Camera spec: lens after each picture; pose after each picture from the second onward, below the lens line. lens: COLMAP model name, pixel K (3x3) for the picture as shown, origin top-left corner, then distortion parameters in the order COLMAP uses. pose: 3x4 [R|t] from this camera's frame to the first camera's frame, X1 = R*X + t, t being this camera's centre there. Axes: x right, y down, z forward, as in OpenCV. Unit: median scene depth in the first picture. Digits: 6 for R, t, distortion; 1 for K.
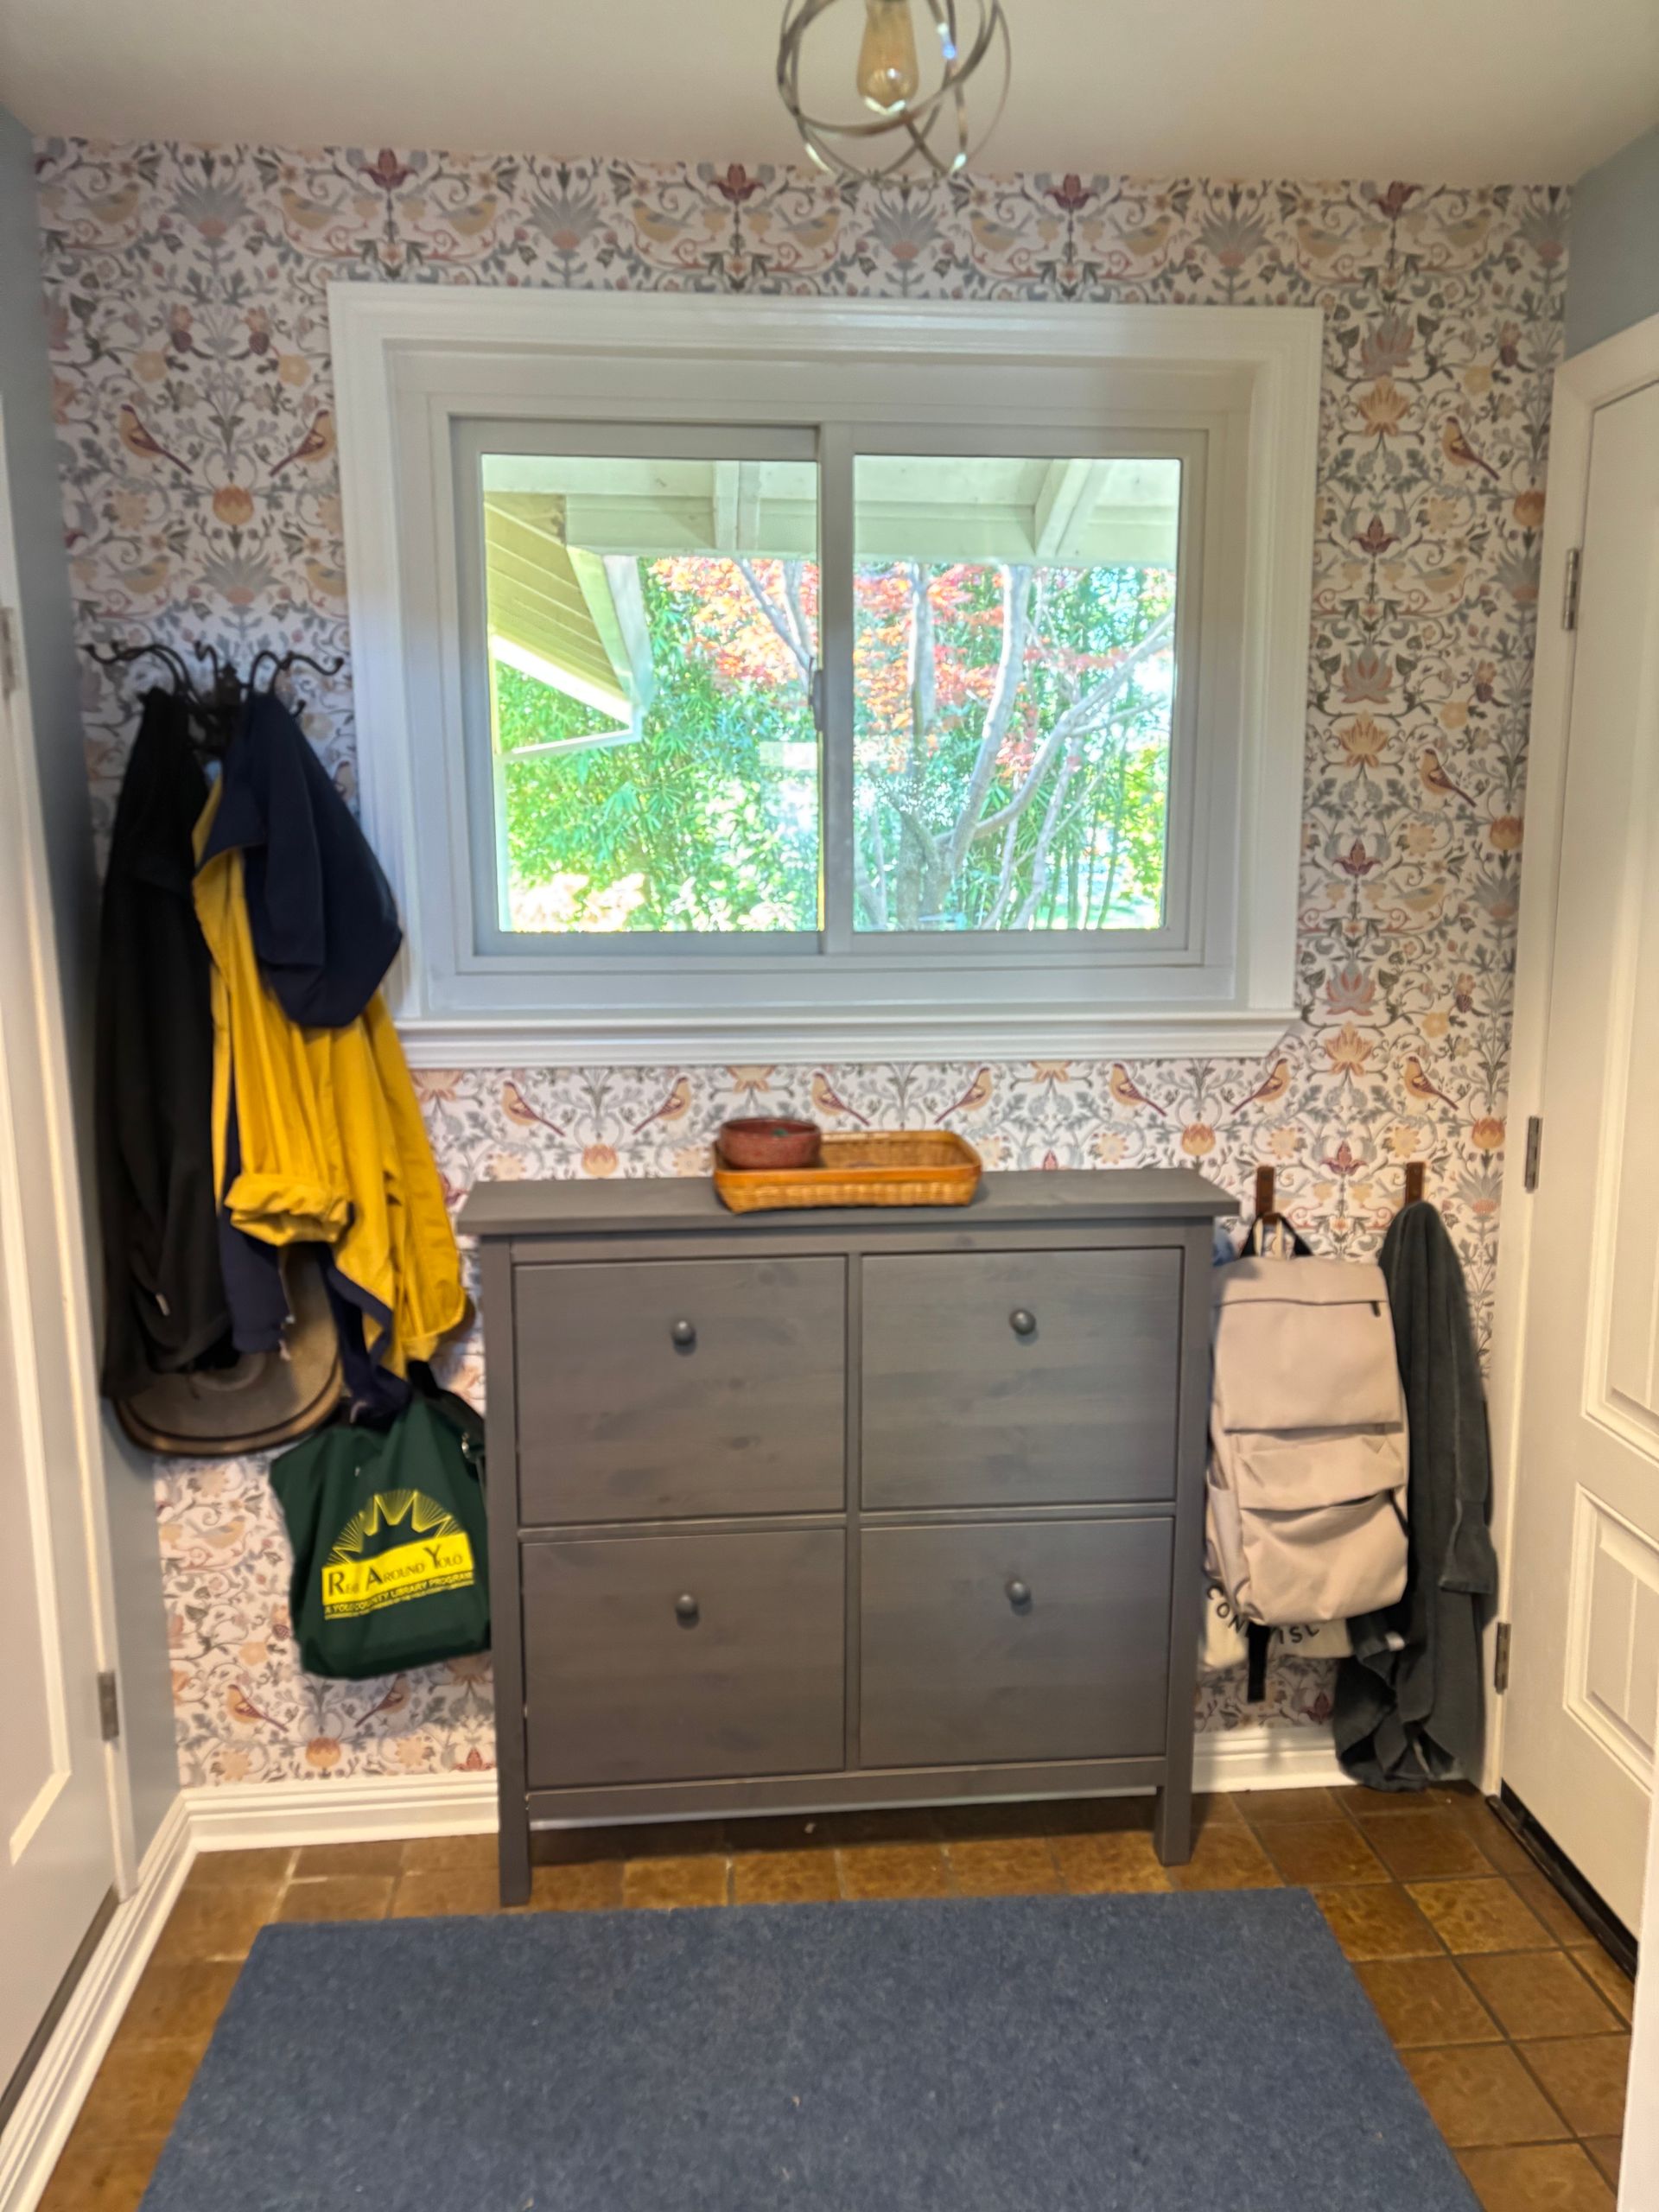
lens RADIAL K [[1658.8, 0, 829.5], [0, 1658.8, 1106.0], [0, 0, 1]] dist [0.044447, -0.003585]
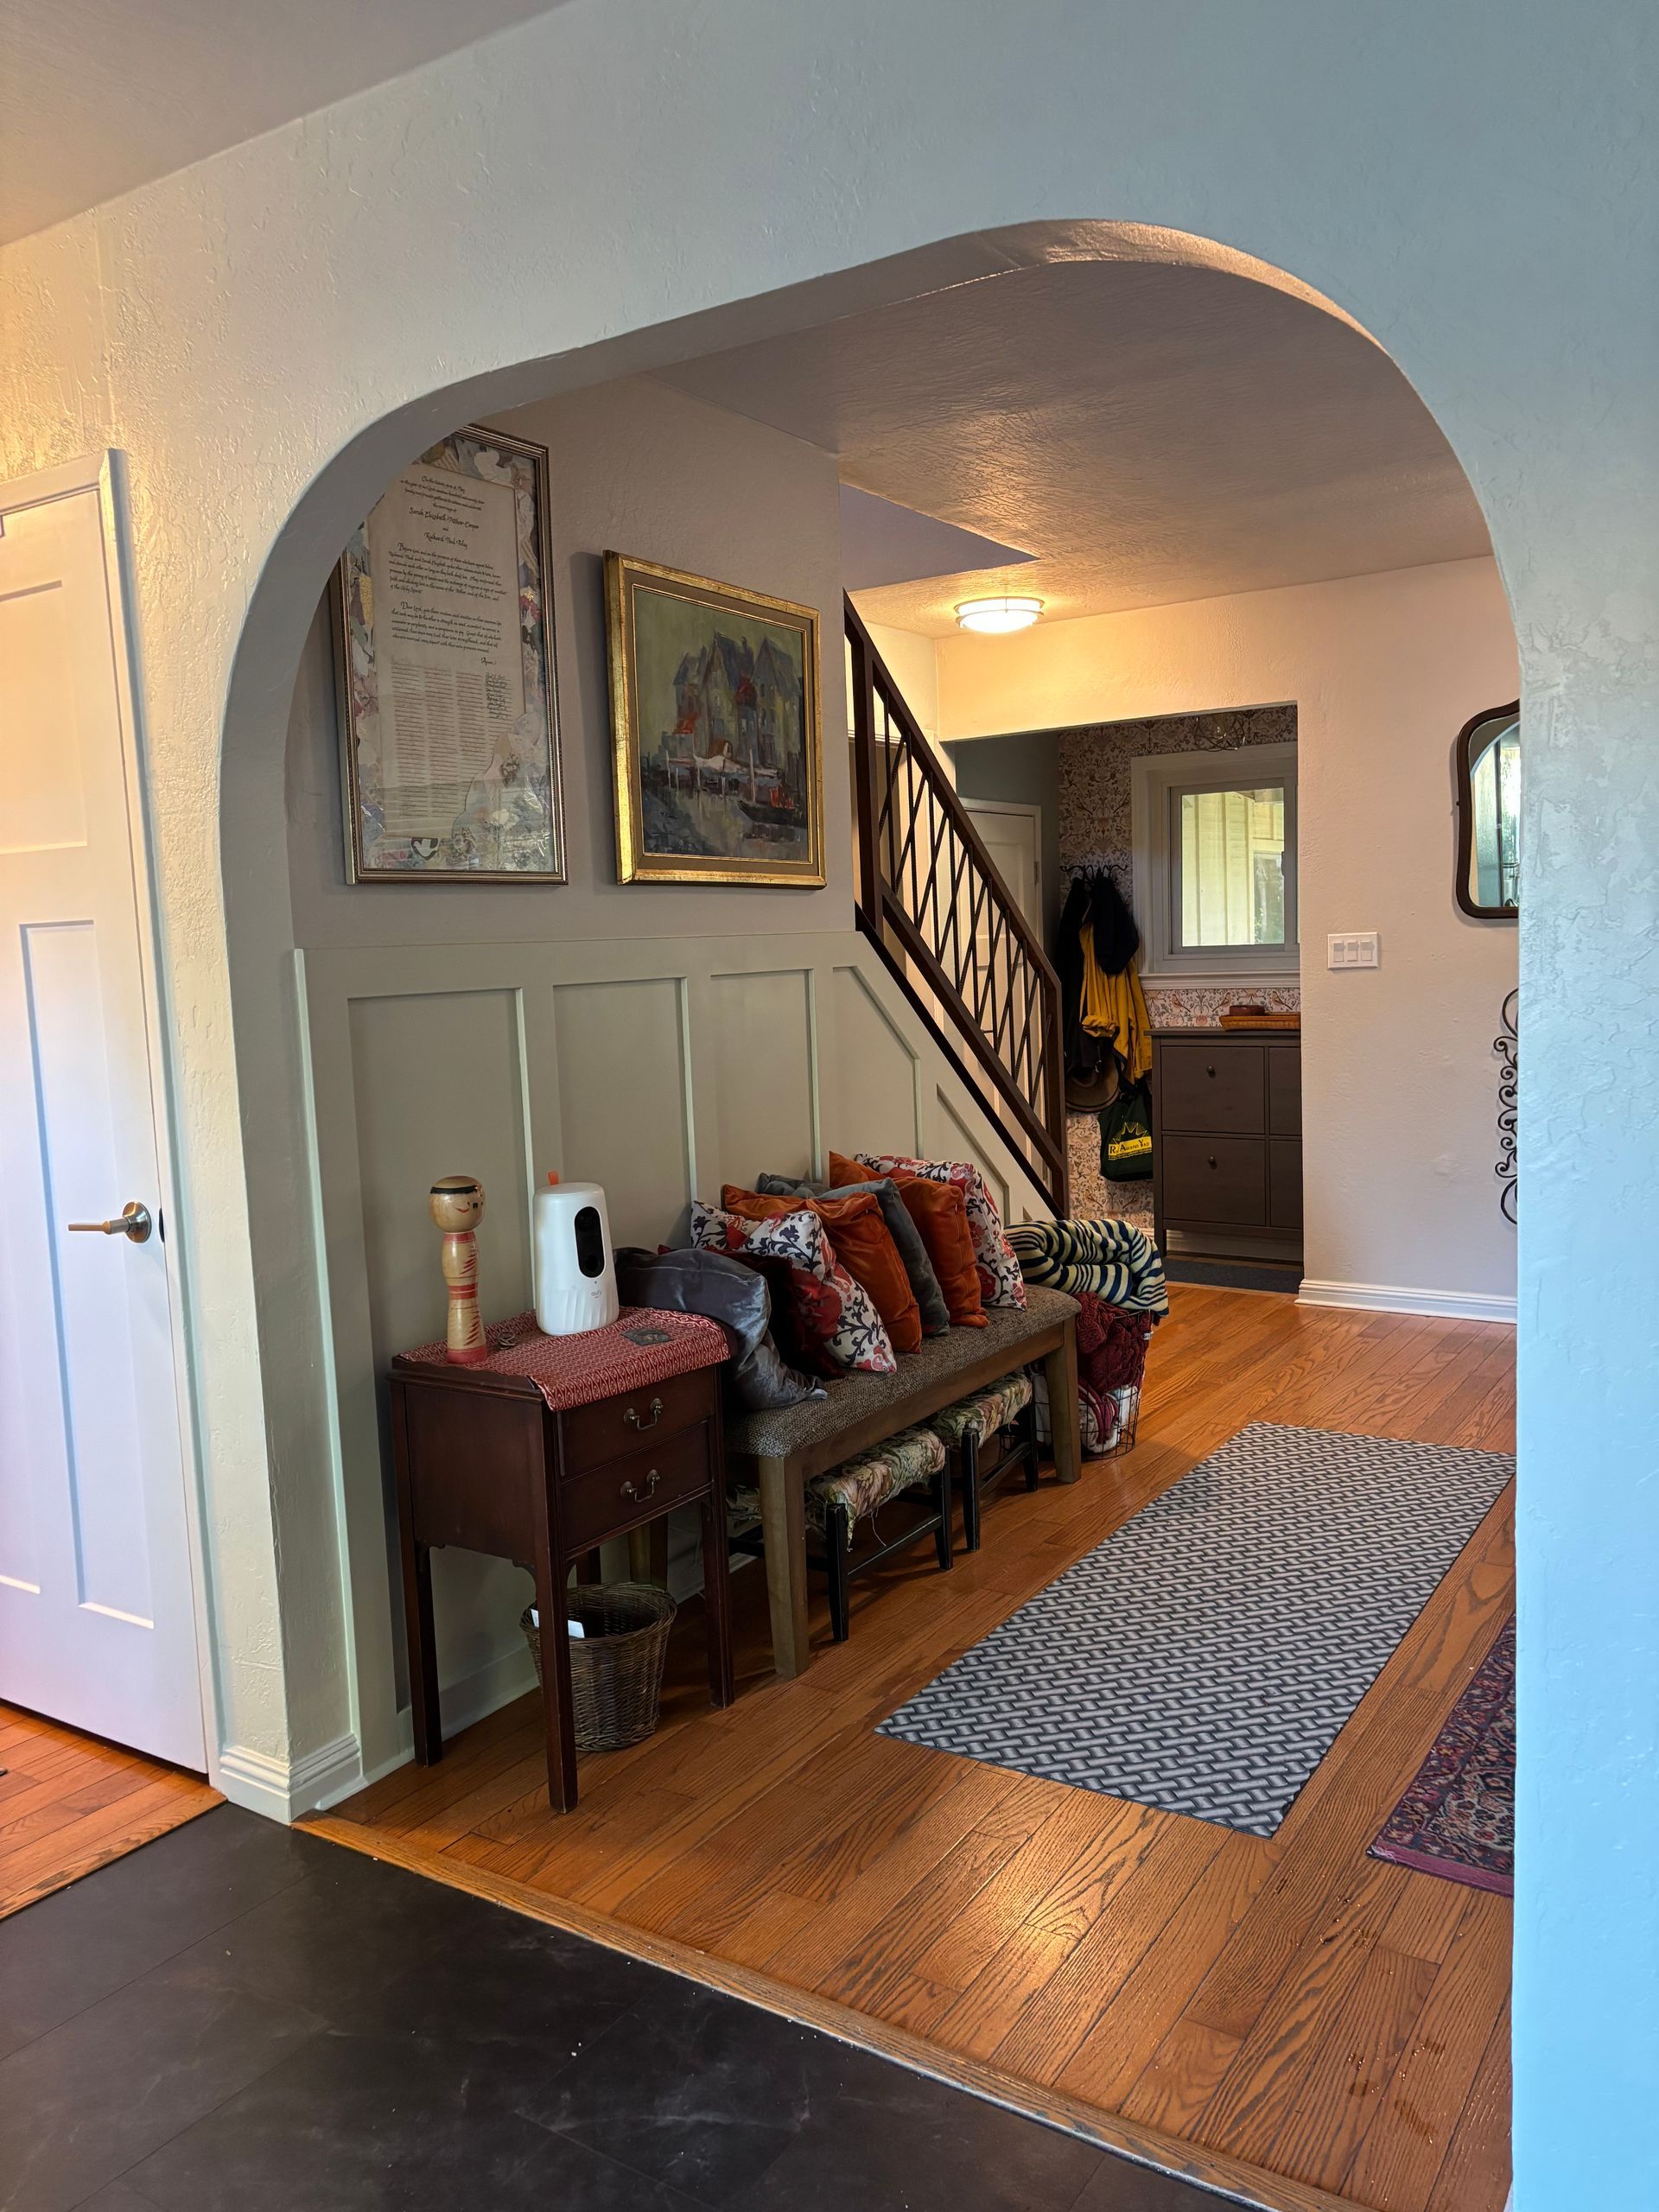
lens RADIAL K [[1658.8, 0, 829.5], [0, 1658.8, 1106.0], [0, 0, 1]] dist [0.044447, -0.003585]
pose [[0.785164, 0.037030, -0.618179, 1.283588], [-0.077288, 0.996266, -0.038487, 0.378788], [0.614446, 0.077996, 0.785094, -1.898703]]
